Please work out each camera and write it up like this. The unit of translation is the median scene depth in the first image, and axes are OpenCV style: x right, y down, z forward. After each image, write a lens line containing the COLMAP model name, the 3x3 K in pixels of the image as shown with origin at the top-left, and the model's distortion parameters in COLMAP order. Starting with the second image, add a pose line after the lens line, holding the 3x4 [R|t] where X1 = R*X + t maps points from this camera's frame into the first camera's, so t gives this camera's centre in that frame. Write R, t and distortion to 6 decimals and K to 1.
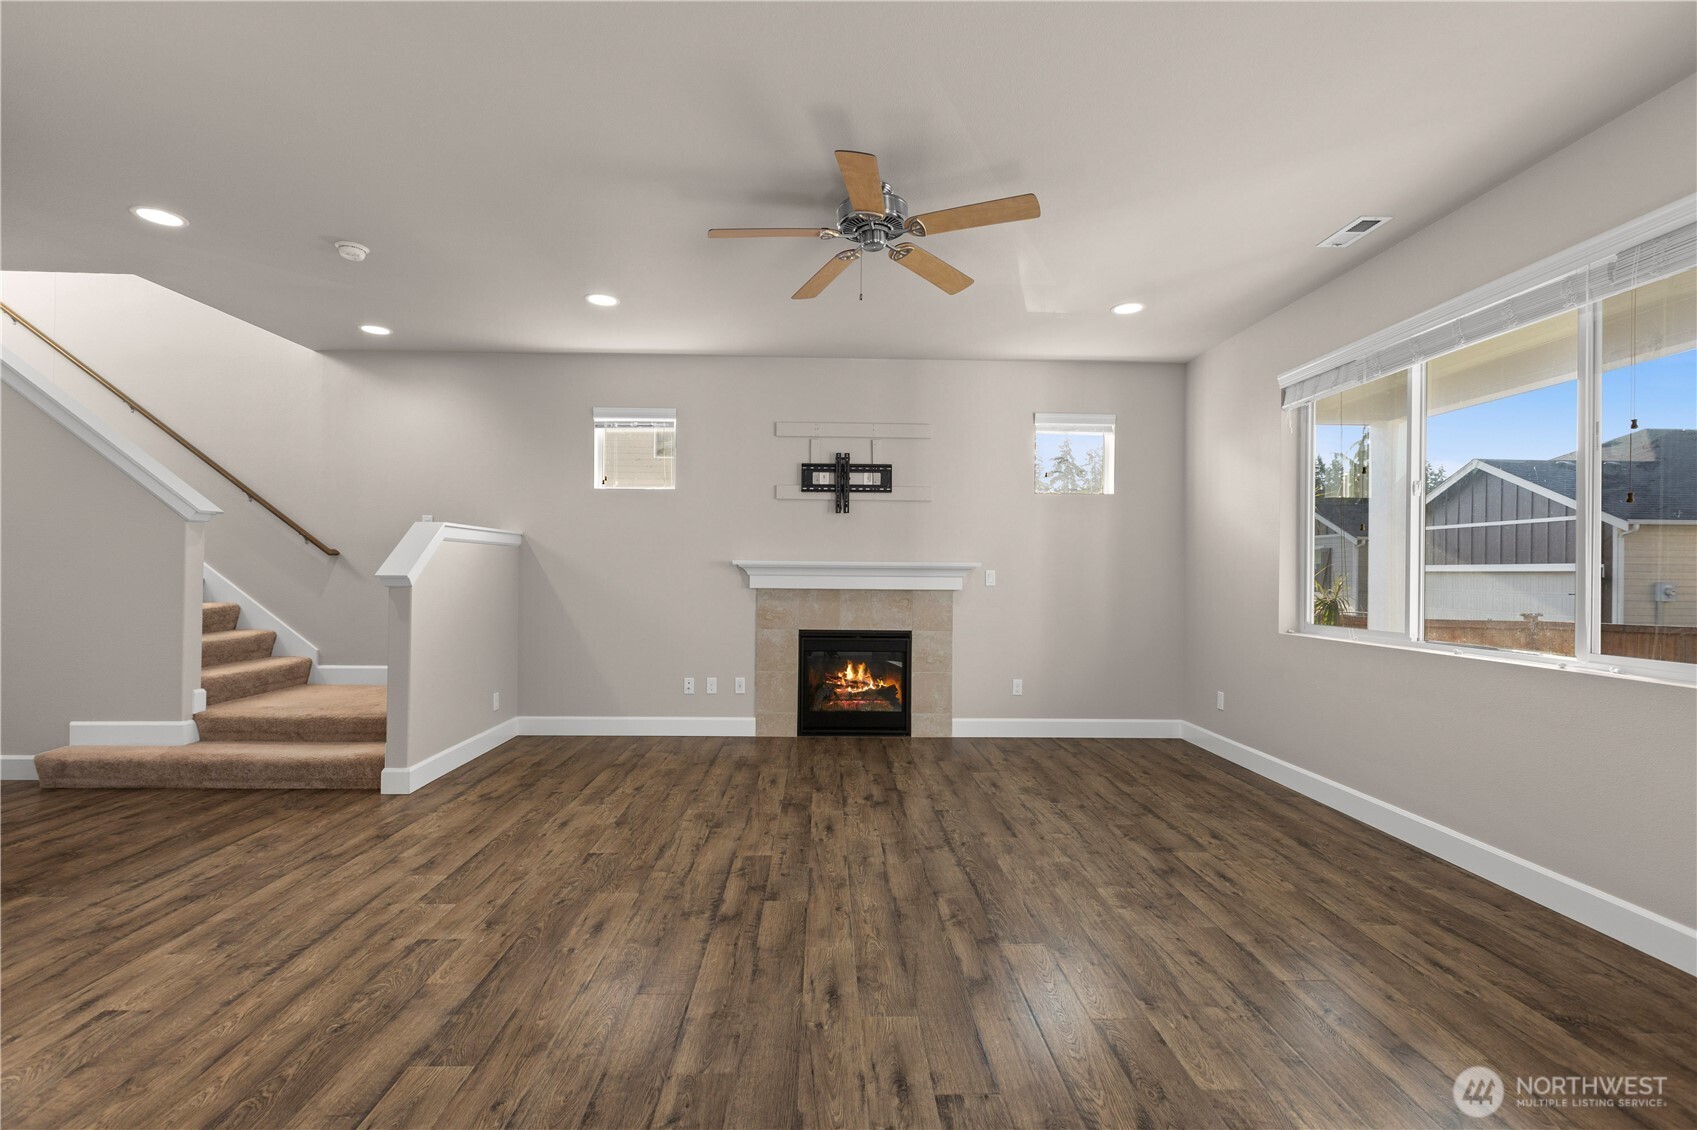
lens RADIAL K [[756.9, 0, 846.1], [0, 756.9, 572.2], [0, 0, 1]] dist [-0.000839, 0.000082]
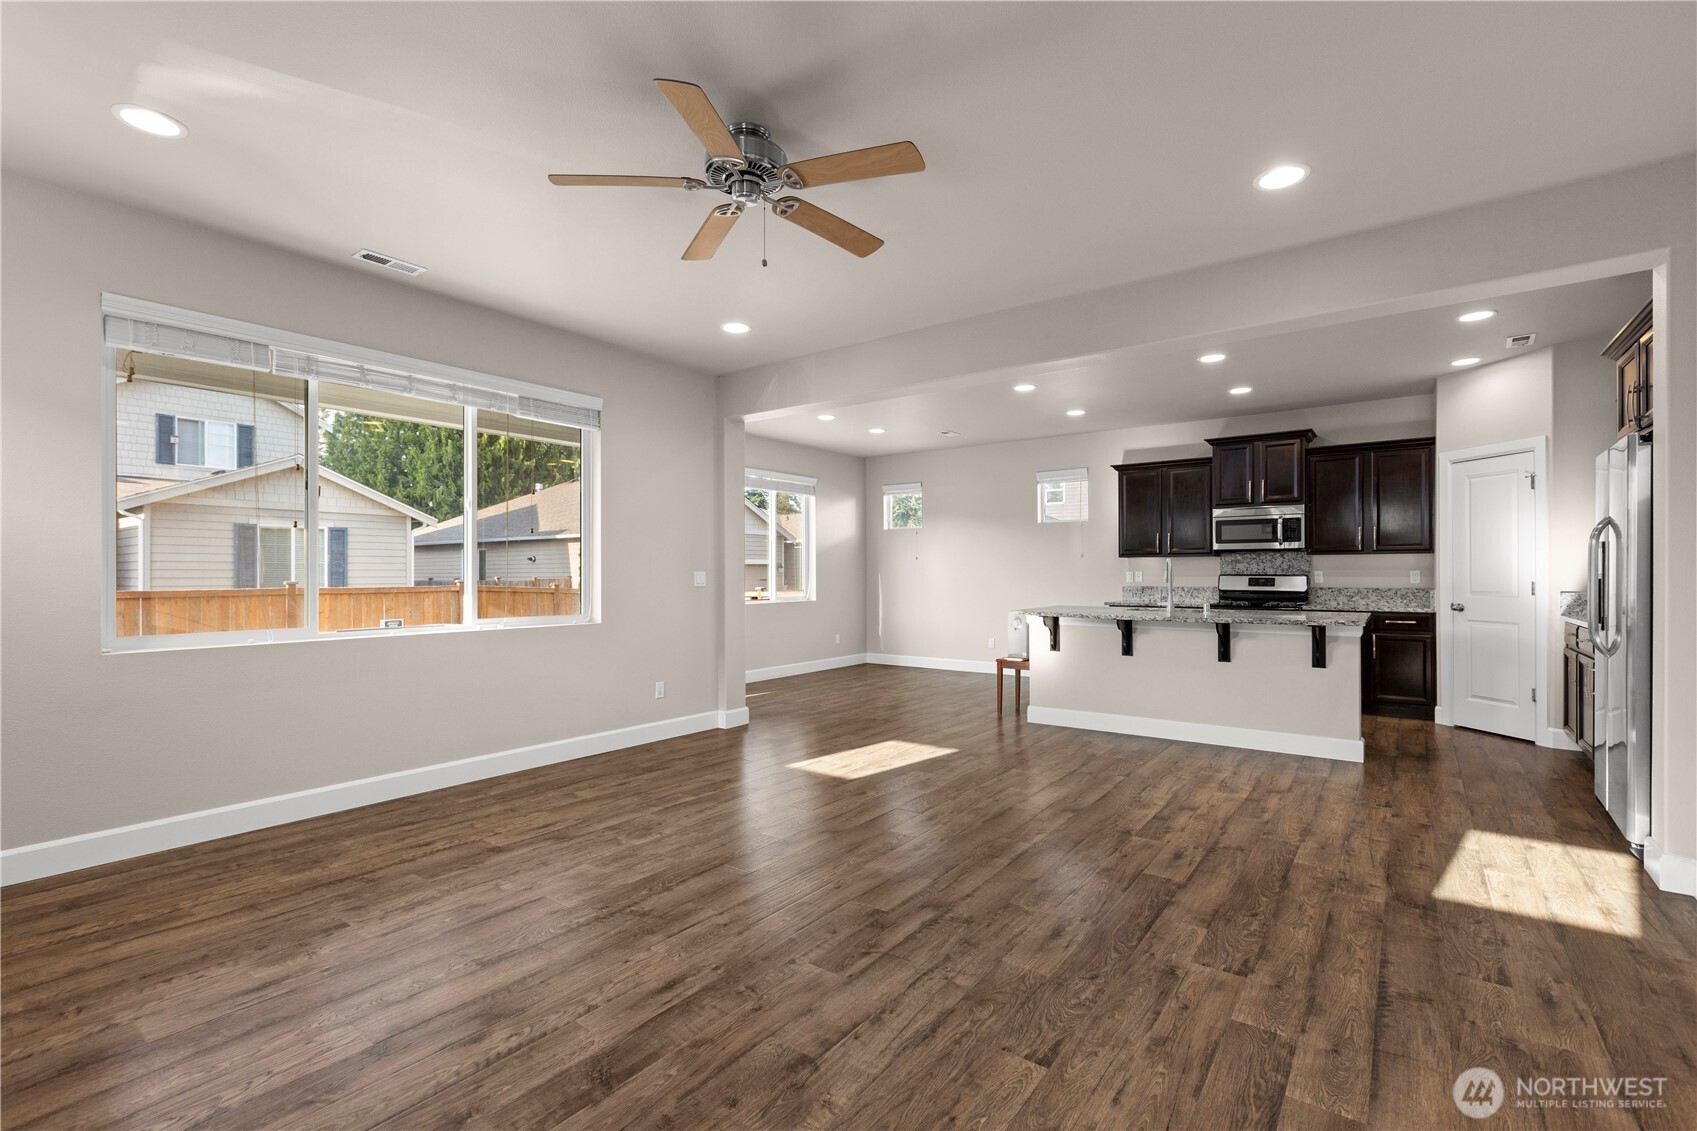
lens RADIAL K [[756.9, 0, 846.1], [0, 756.9, 572.7], [0, 0, 1]] dist [-0.000839, 0.000082]
pose [[-0.785531, -0.007291, 0.618779, -0.595824], [-0.005965, 0.999973, 0.004210, -0.004330], [-0.618794, -0.000384, -0.785554, 1.609419]]
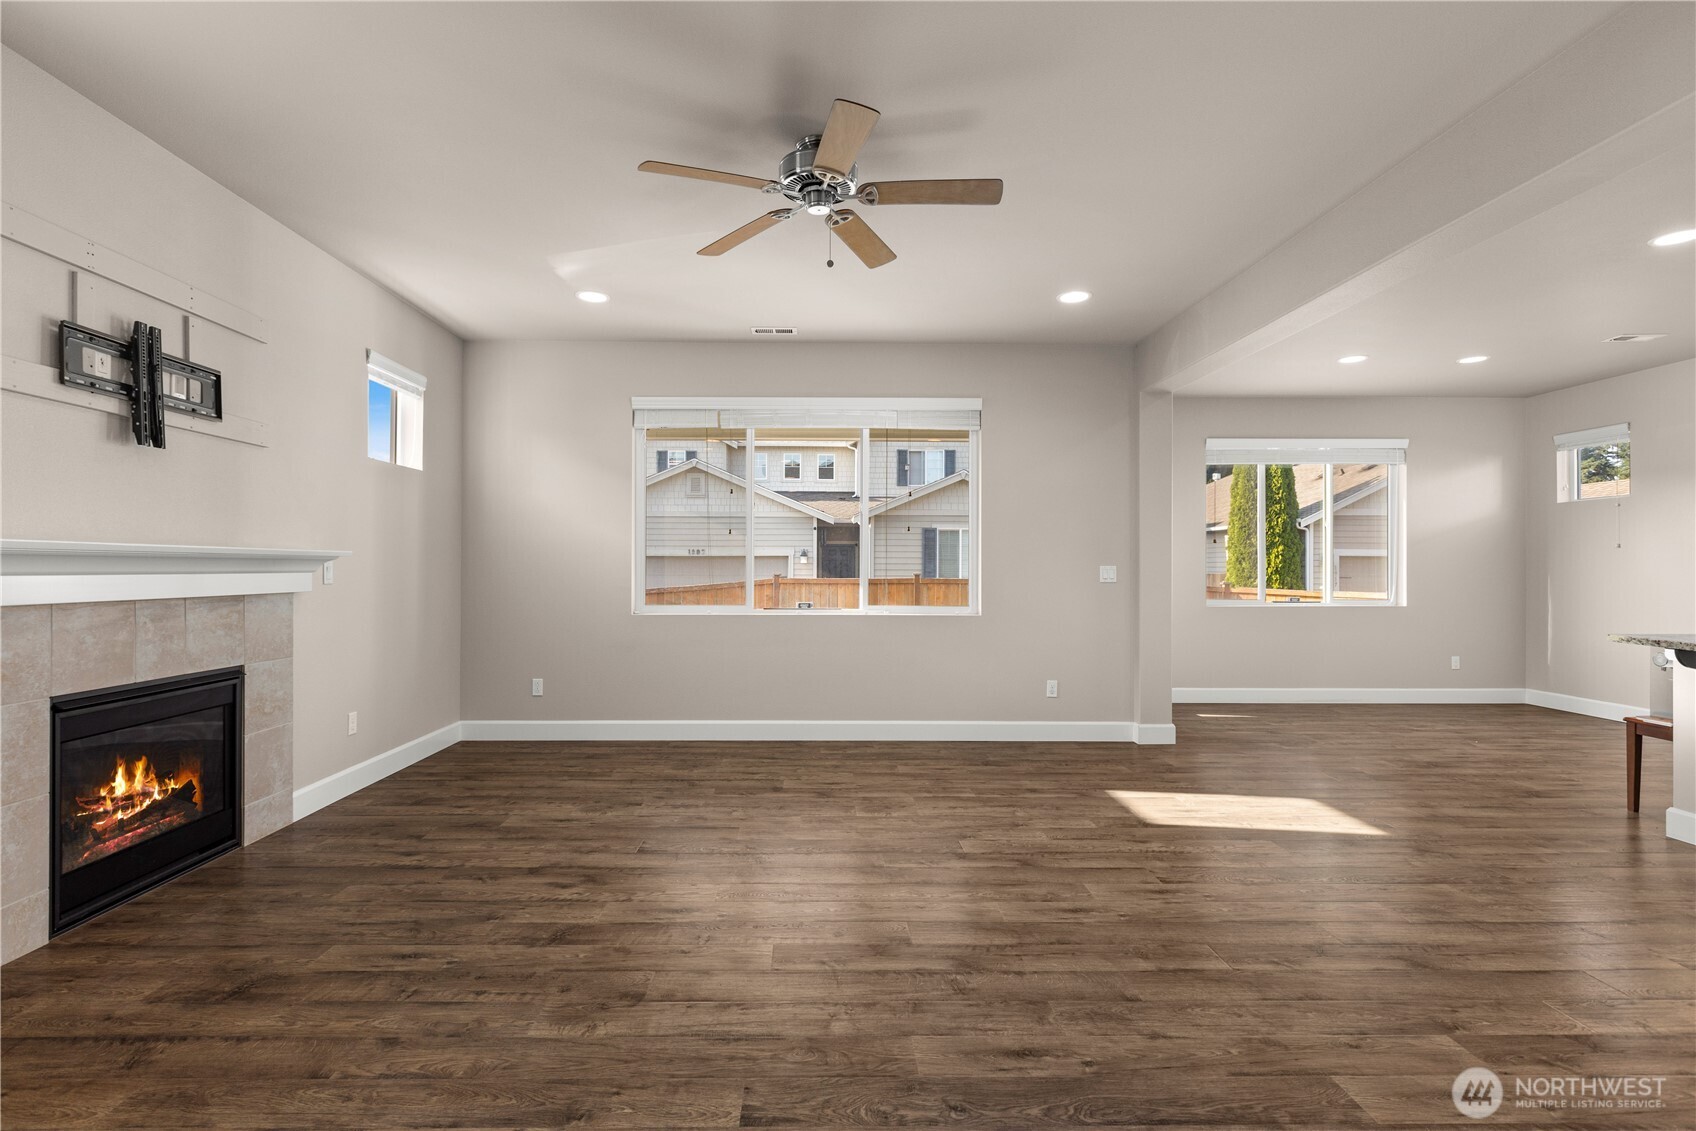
lens RADIAL K [[761.5, 0, 819.0], [0, 761.5, 568.8], [0, 0, 1]] dist [-0.001594, -0.000120]
pose [[0.017946, -0.011507, 0.999773, -0.881043], [-0.002932, 0.999929, 0.011561, -0.008455], [-0.999835, -0.003139, 0.017911, 0.979336]]
